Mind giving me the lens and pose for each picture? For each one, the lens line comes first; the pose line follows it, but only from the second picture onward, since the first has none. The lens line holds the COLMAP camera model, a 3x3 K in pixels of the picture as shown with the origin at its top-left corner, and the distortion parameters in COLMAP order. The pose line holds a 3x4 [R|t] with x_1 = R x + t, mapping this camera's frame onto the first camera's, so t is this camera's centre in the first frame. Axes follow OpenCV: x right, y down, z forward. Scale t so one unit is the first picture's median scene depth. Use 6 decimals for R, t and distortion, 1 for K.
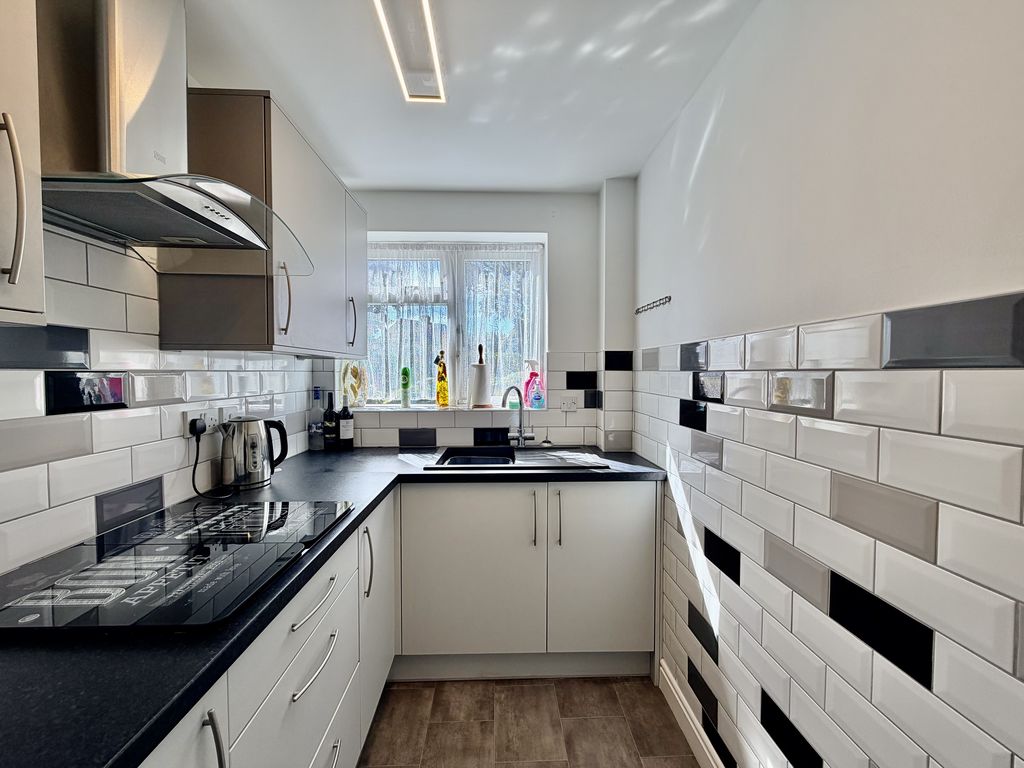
lens RADIAL K [[407.7, 0, 508.4], [0, 407.7, 385.2], [0, 0, 1]] dist [0.000371, -0.000528]
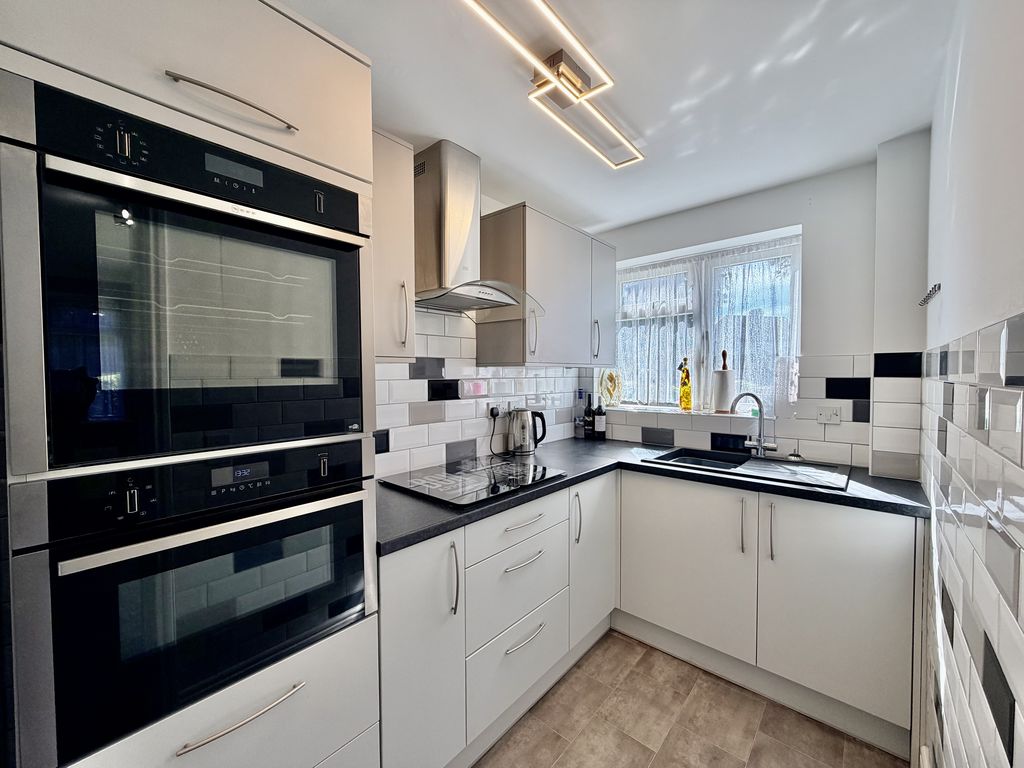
lens RADIAL K [[407.7, 0, 508.4], [0, 407.7, 385.2], [0, 0, 1]] dist [0.000371, -0.000528]
pose [[0.724936, 0.015715, -0.688637, 0.319727], [-0.017658, 0.999835, 0.004228, -0.012289], [0.688590, 0.009095, 0.725094, -0.124237]]
